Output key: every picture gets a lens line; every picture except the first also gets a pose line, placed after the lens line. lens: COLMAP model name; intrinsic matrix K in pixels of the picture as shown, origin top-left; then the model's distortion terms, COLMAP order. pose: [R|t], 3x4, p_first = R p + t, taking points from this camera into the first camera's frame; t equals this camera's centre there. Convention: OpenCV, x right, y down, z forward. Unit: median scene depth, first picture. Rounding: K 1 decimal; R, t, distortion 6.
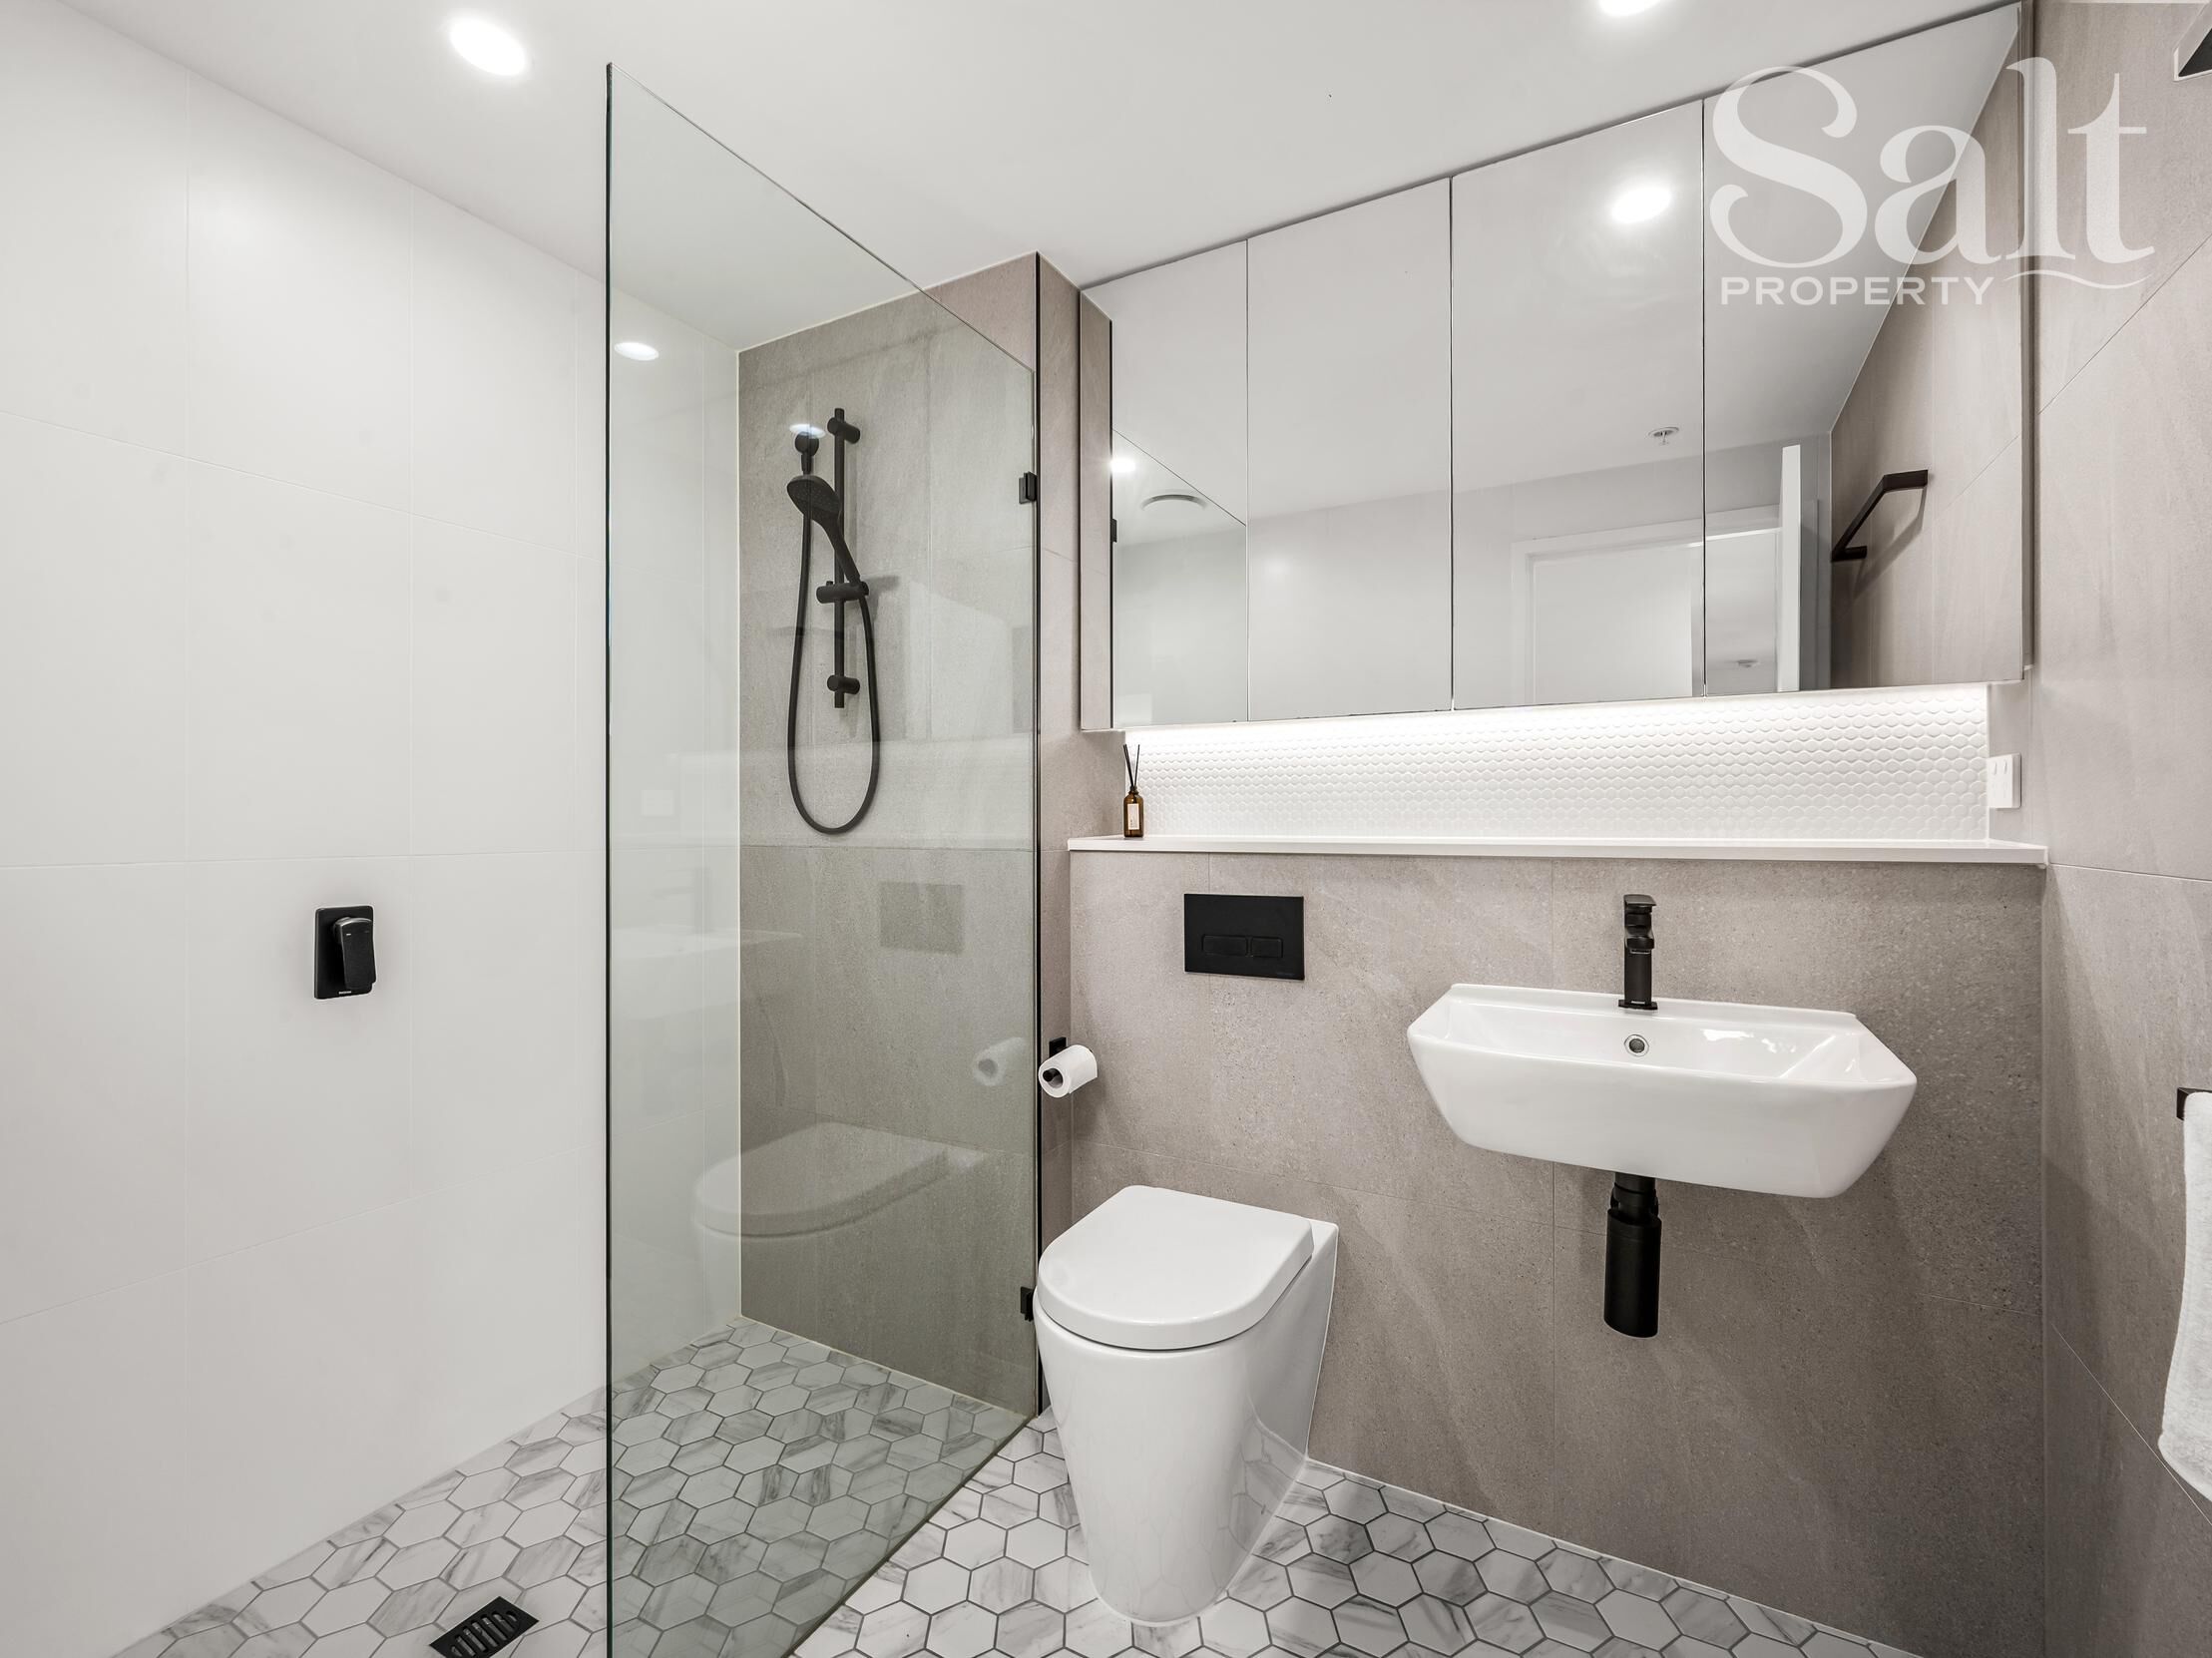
lens RADIAL K [[973.4, 0, 1100.1], [0, 973.4, 817.6], [0, 0, 1]] dist [0.003492, 0.000462]
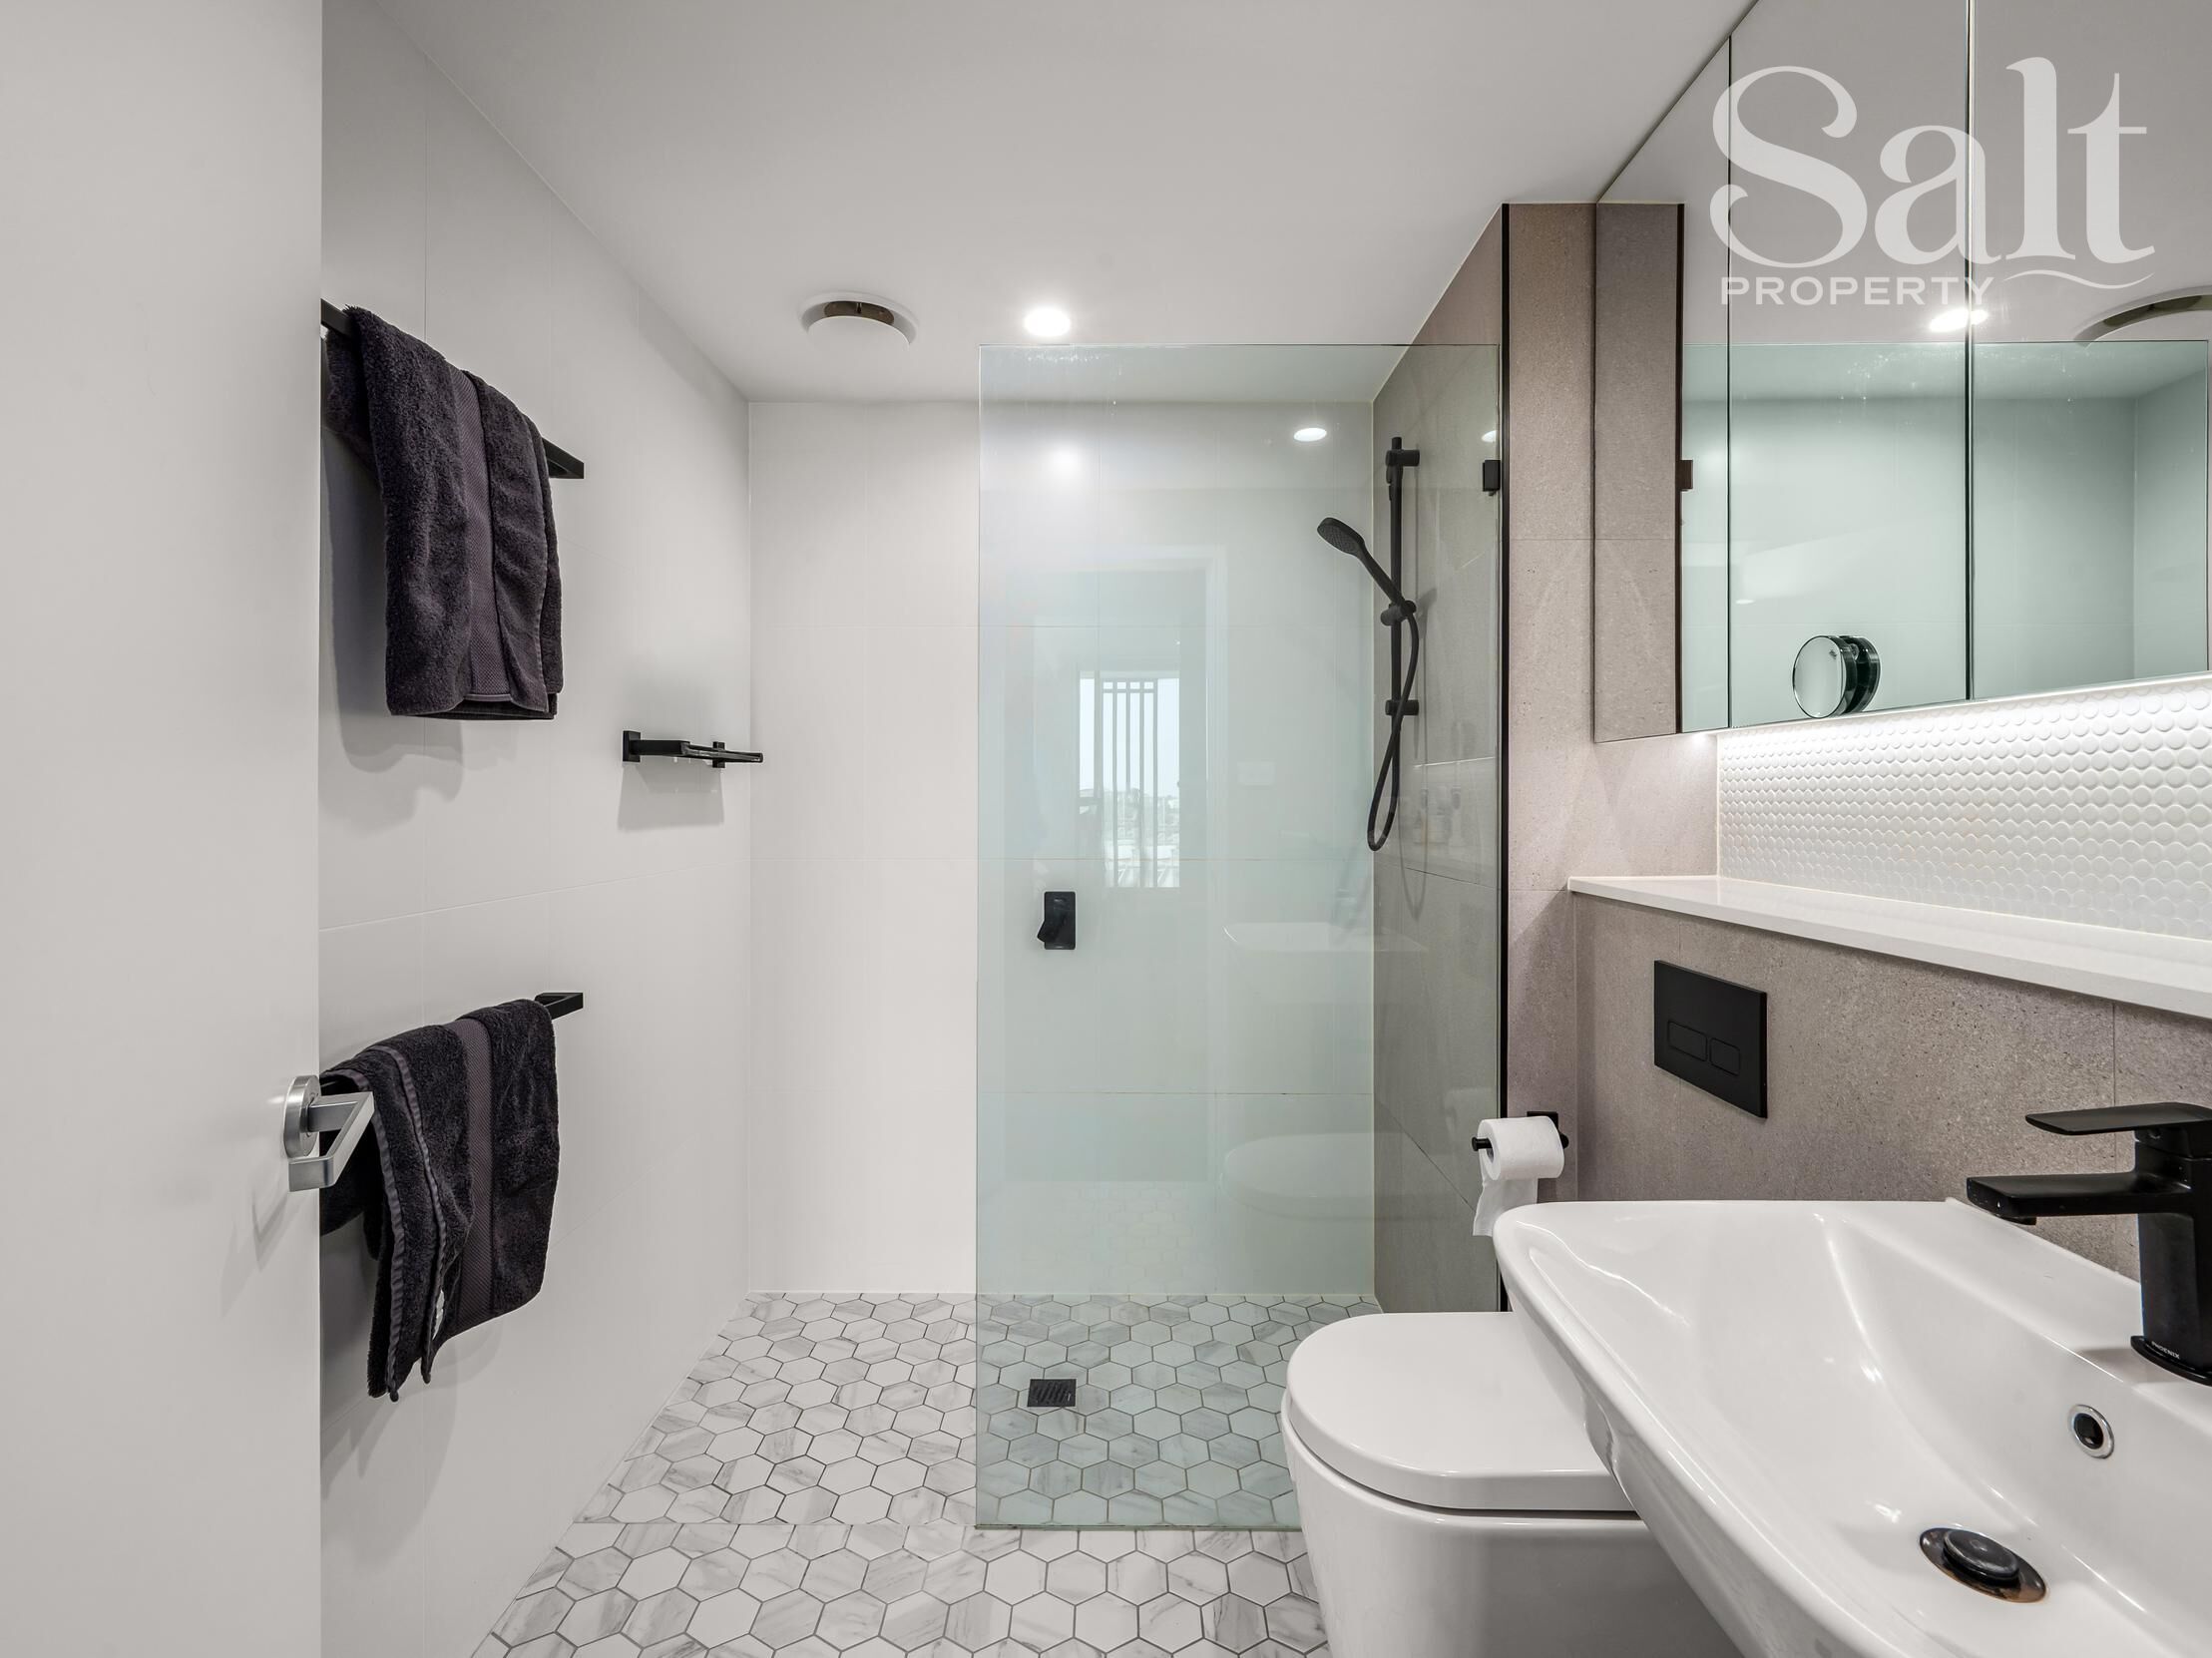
lens RADIAL K [[973.4, 0, 1107.2], [0, 973.4, 821.0], [0, 0, 1]] dist [0.003492, 0.000462]
pose [[0.496083, 0.018037, -0.868088, 0.524553], [0.000204, 0.999782, 0.020890, -0.046599], [0.868275, -0.010540, 0.495971, 0.253989]]
